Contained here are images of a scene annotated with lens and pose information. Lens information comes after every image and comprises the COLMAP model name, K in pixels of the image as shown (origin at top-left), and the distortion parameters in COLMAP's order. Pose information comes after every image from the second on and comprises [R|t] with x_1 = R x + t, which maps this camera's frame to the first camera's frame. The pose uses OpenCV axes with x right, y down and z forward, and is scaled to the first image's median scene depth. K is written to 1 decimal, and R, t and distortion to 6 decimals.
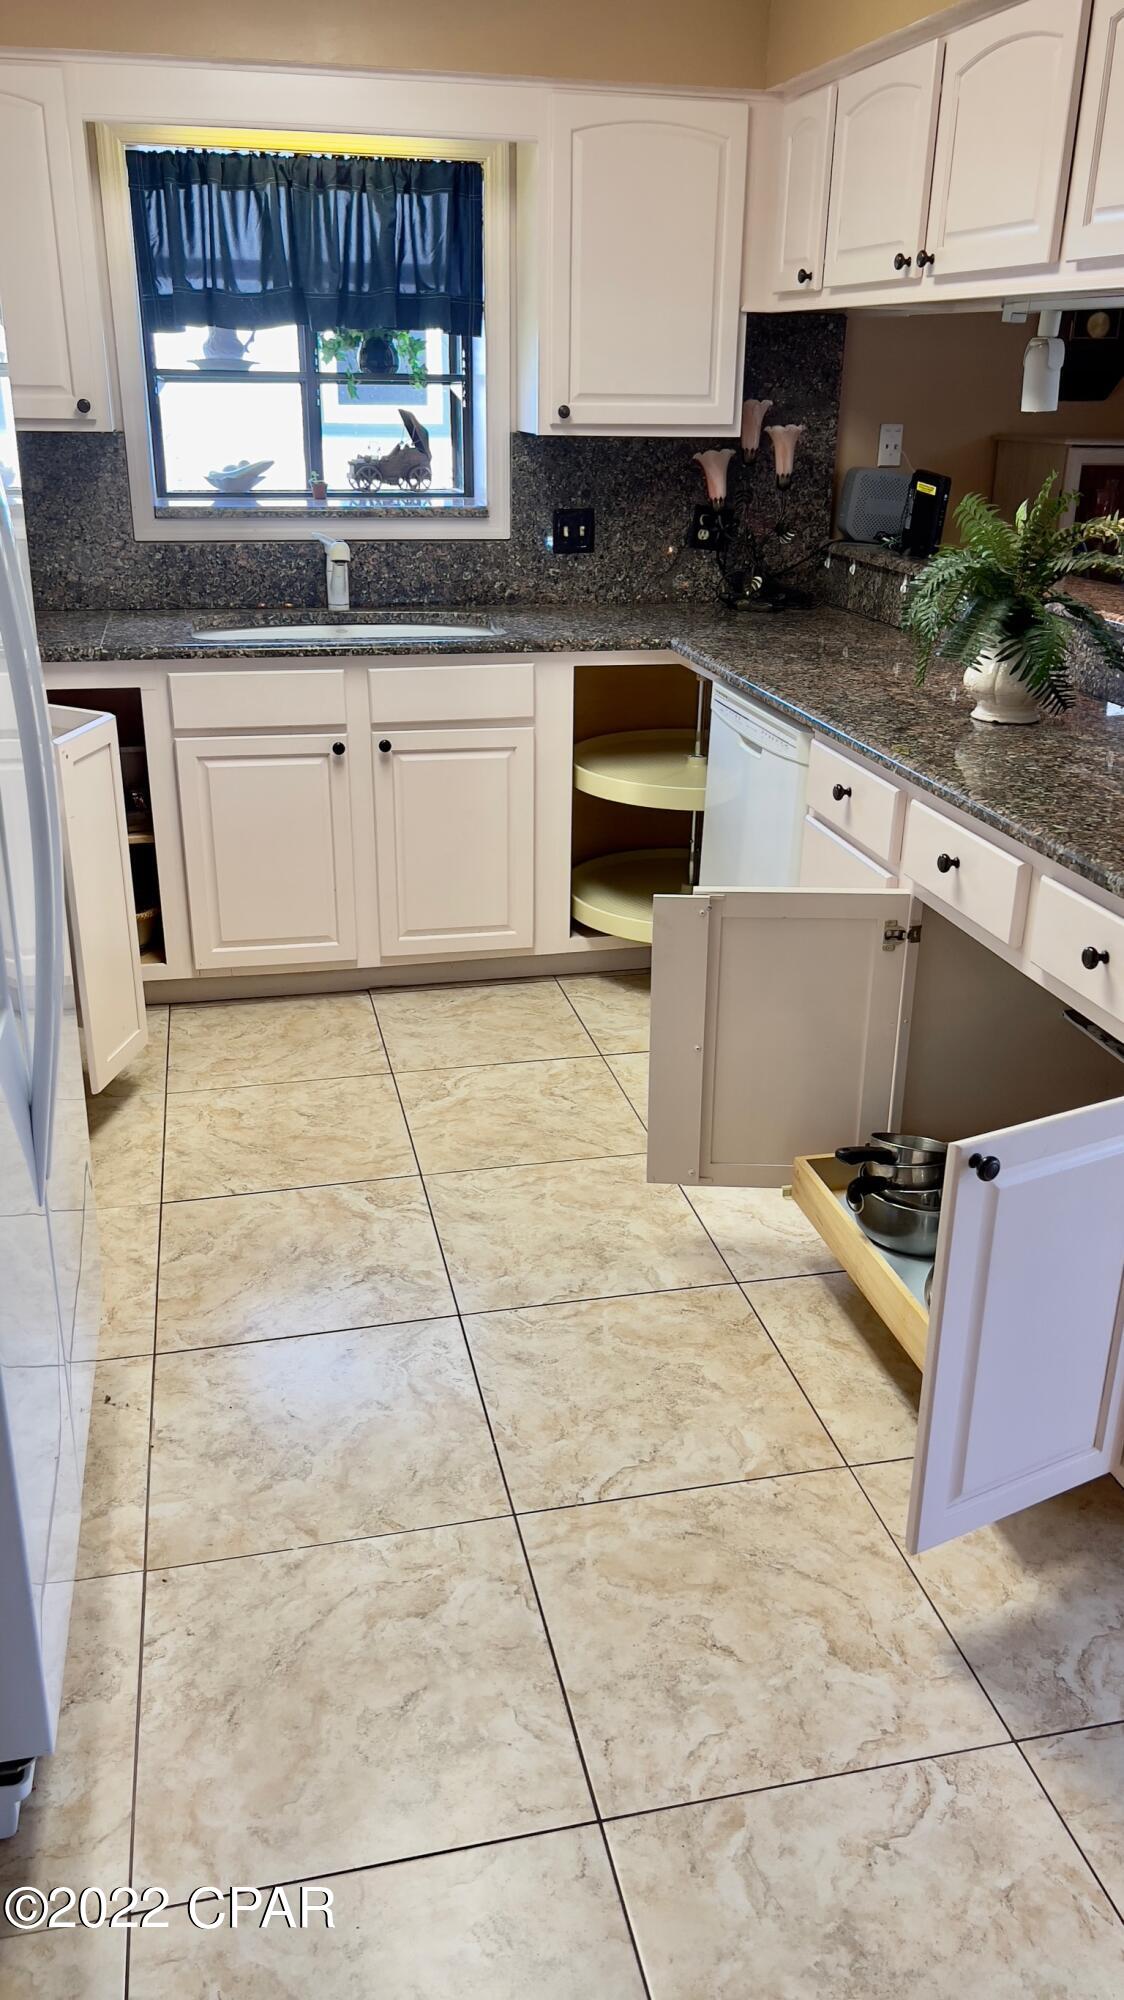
lens RADIAL K [[1558.8, 0, 562.0], [0, 1558.8, 1000.0], [0, 0, 1]] dist [0.000818, -0.002721]
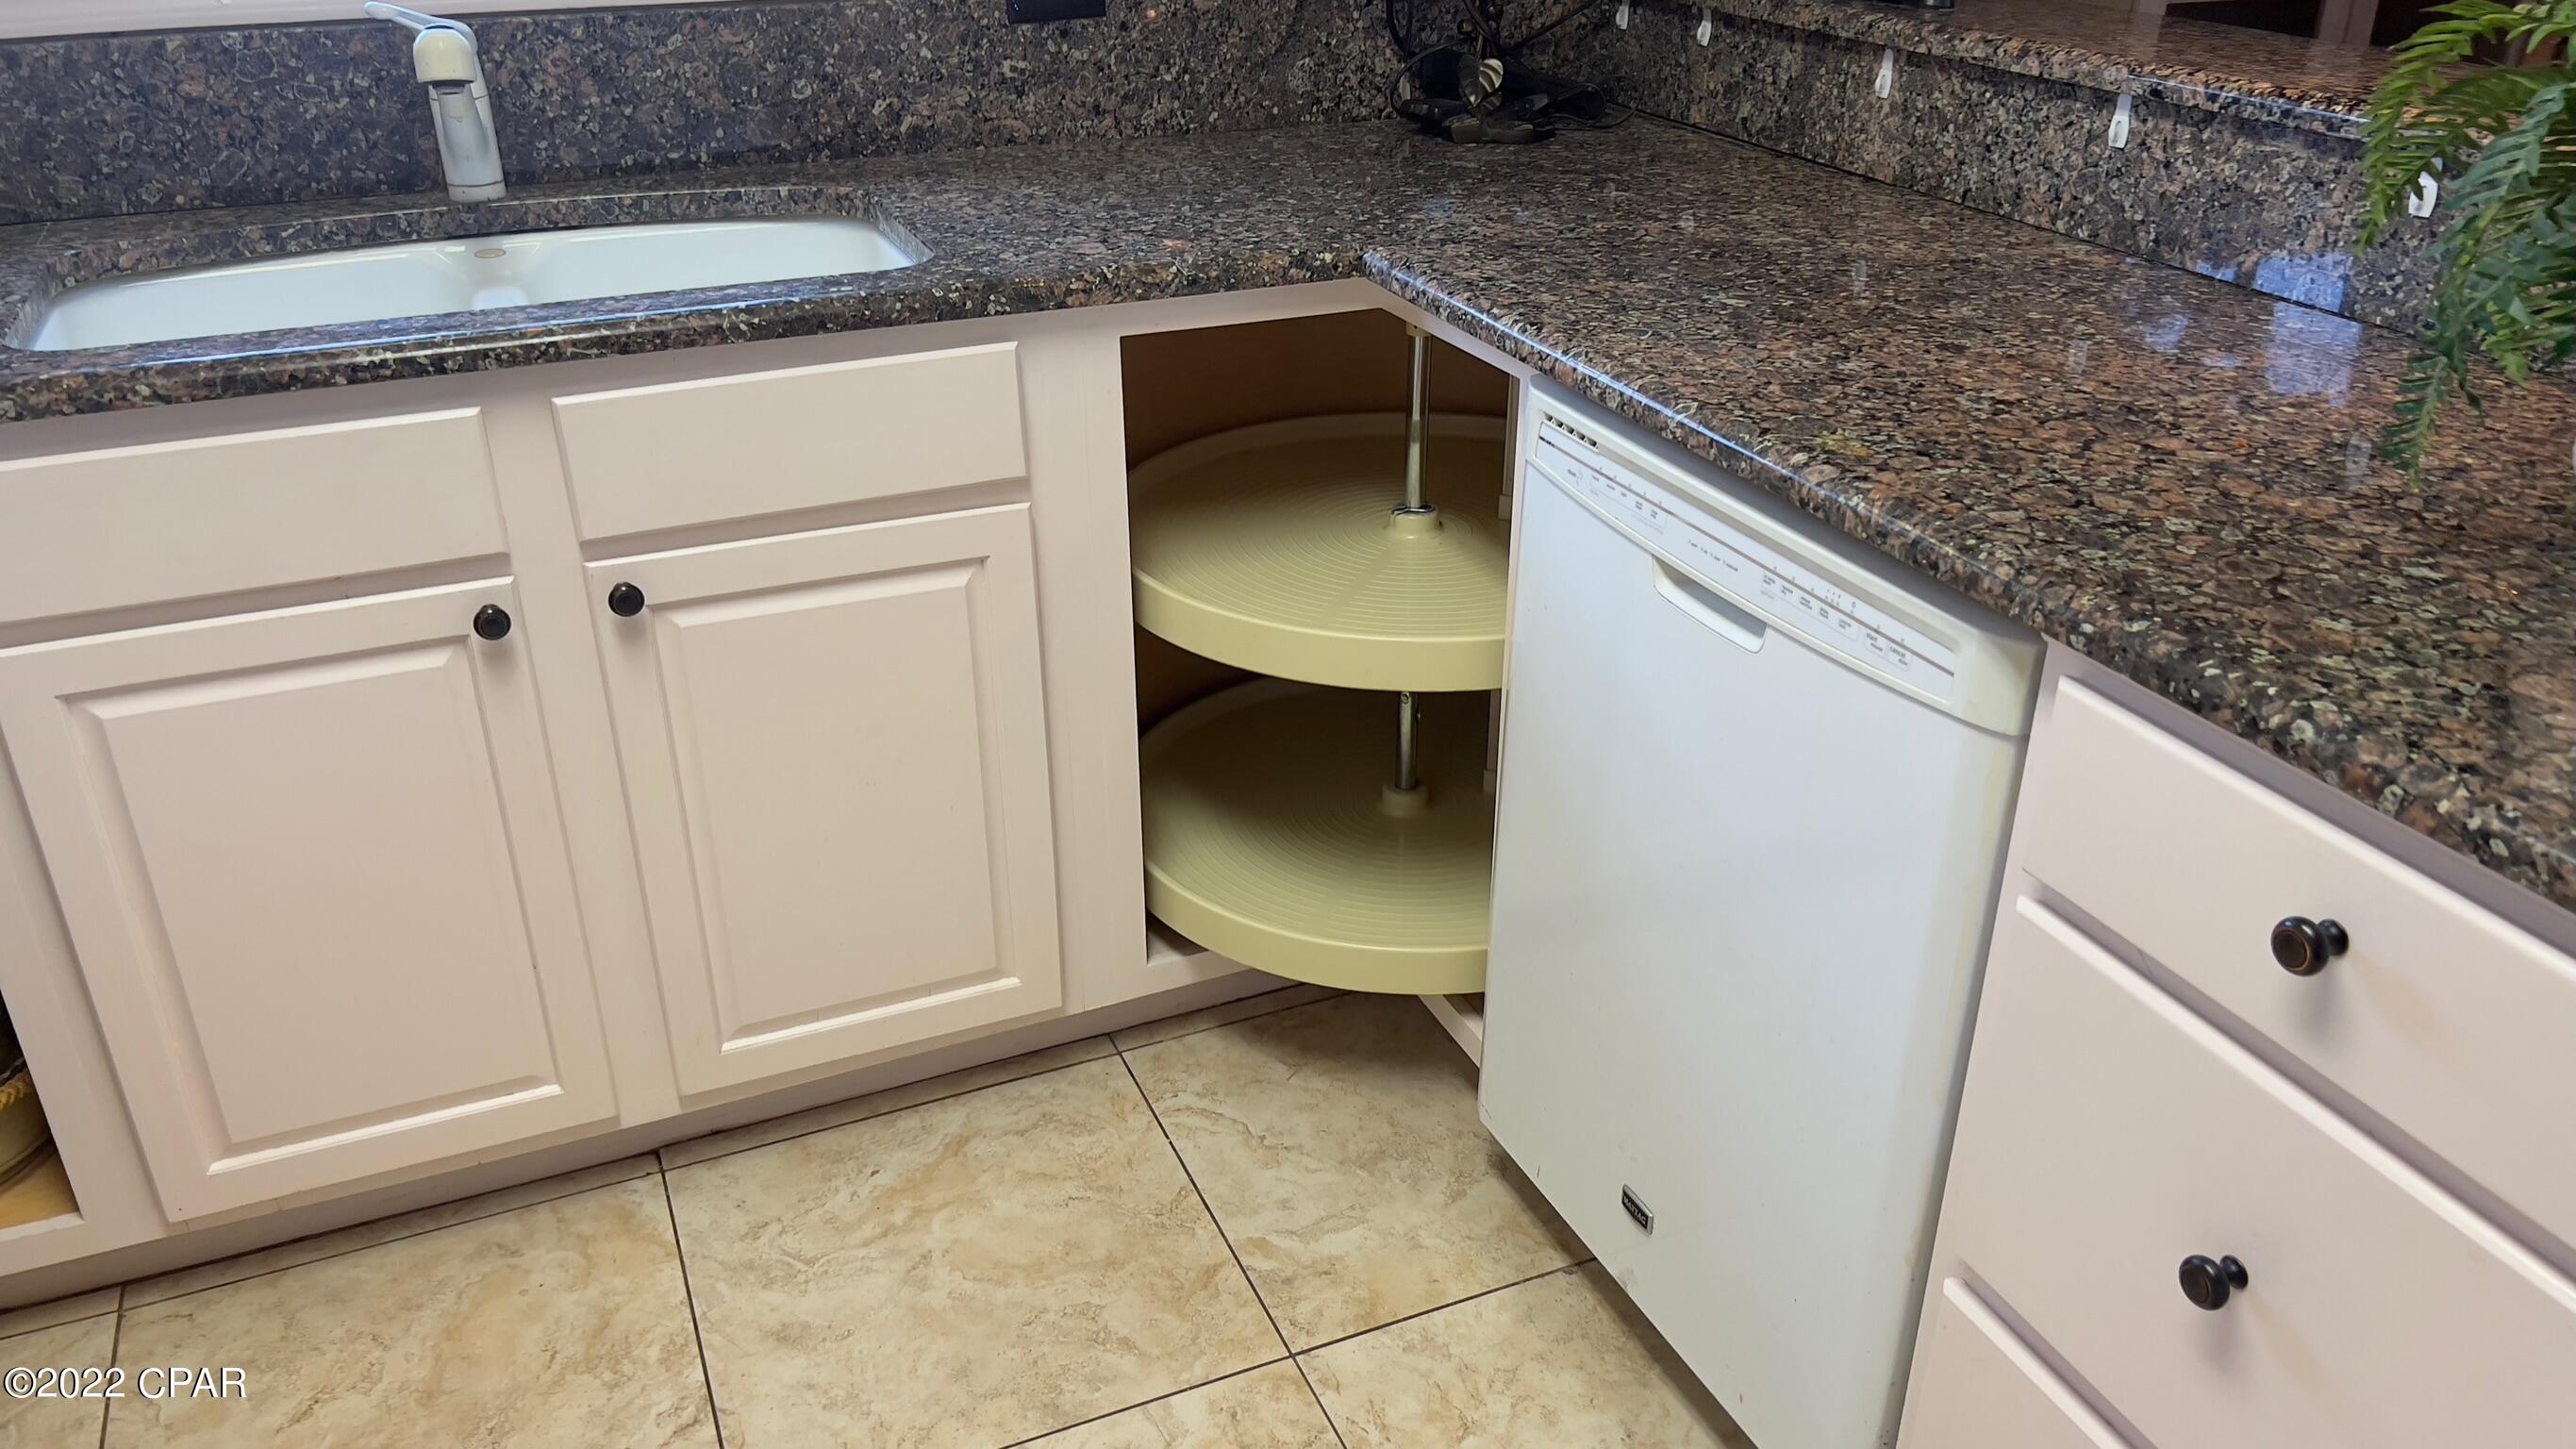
lens RADIAL K [[1944.2, 0, 1285.4], [0, 1944.2, 651.9], [0, 0, 1]] dist [0.012360, -0.029292]
pose [[0.982118, -0.095055, 0.162505, -0.035260], [0.084195, 0.993810, 0.072474, -0.160140], [-0.168388, -0.057496, 0.984042, 0.494163]]
